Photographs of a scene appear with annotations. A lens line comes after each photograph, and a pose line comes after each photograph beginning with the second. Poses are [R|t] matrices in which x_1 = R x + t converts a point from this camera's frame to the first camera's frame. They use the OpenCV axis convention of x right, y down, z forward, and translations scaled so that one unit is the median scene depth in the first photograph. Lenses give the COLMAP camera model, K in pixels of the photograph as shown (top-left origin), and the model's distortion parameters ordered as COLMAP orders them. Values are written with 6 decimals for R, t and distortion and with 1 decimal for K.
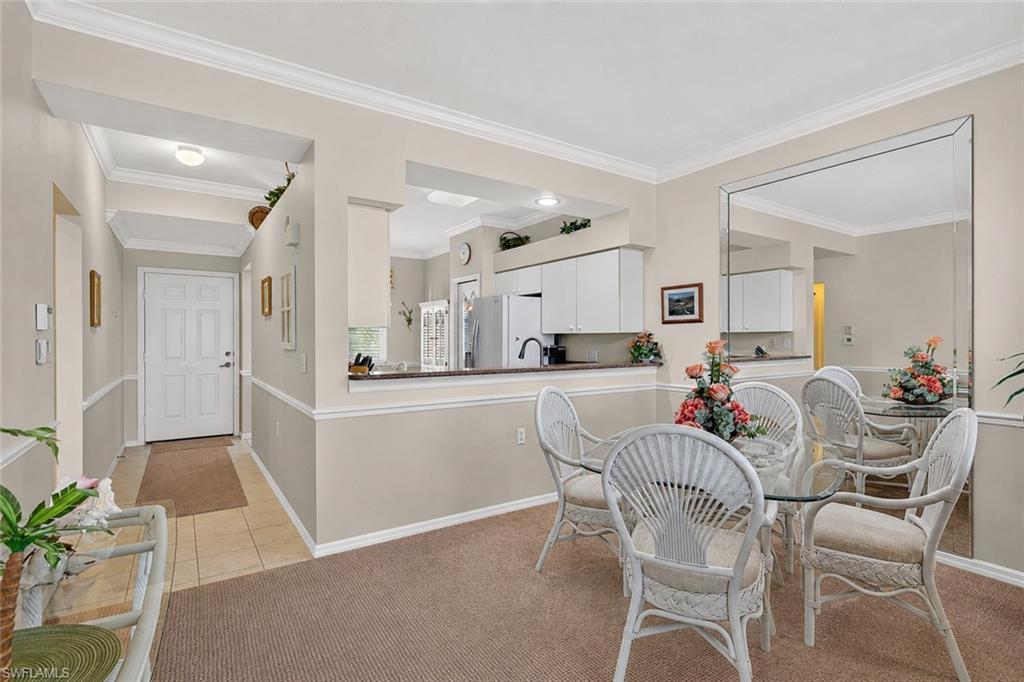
lens RADIAL K [[454.5, 0, 510.4], [0, 454.5, 347.4], [0, 0, 1]] dist [-0.000020, 0.000033]
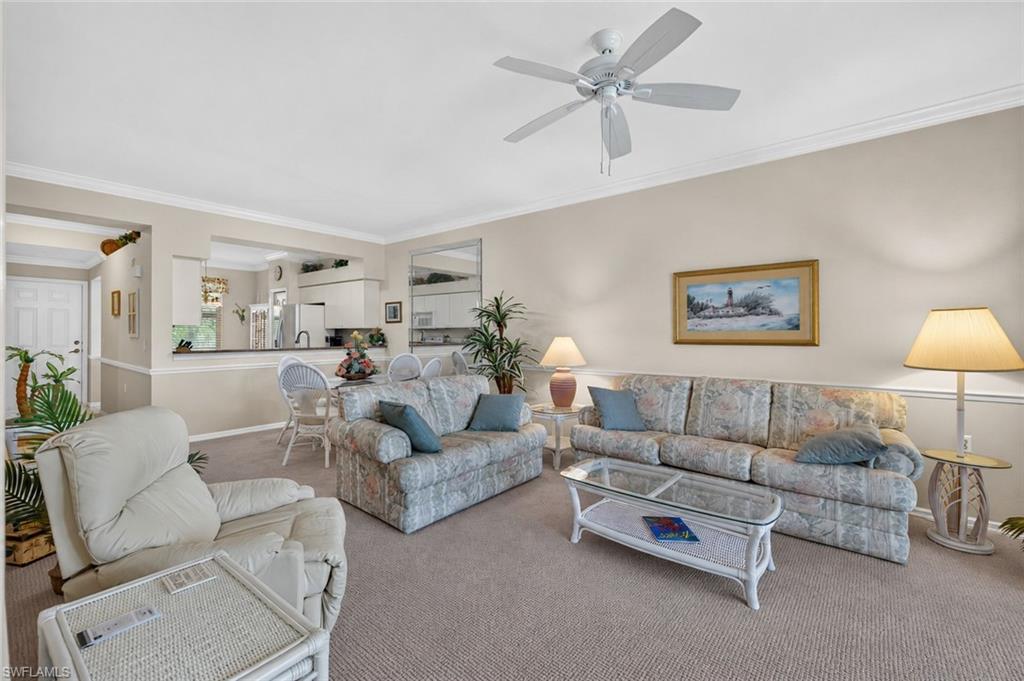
lens RADIAL K [[428.3, 0, 507.2], [0, 428.3, 336.2], [0, 0, 1]] dist [0.002716, 0.000013]
pose [[0.964962, -0.000538, 0.262388, 0.334655], [0.002677, 0.999966, -0.007791, 0.011967], [-0.262375, 0.008221, 0.964931, -0.698985]]
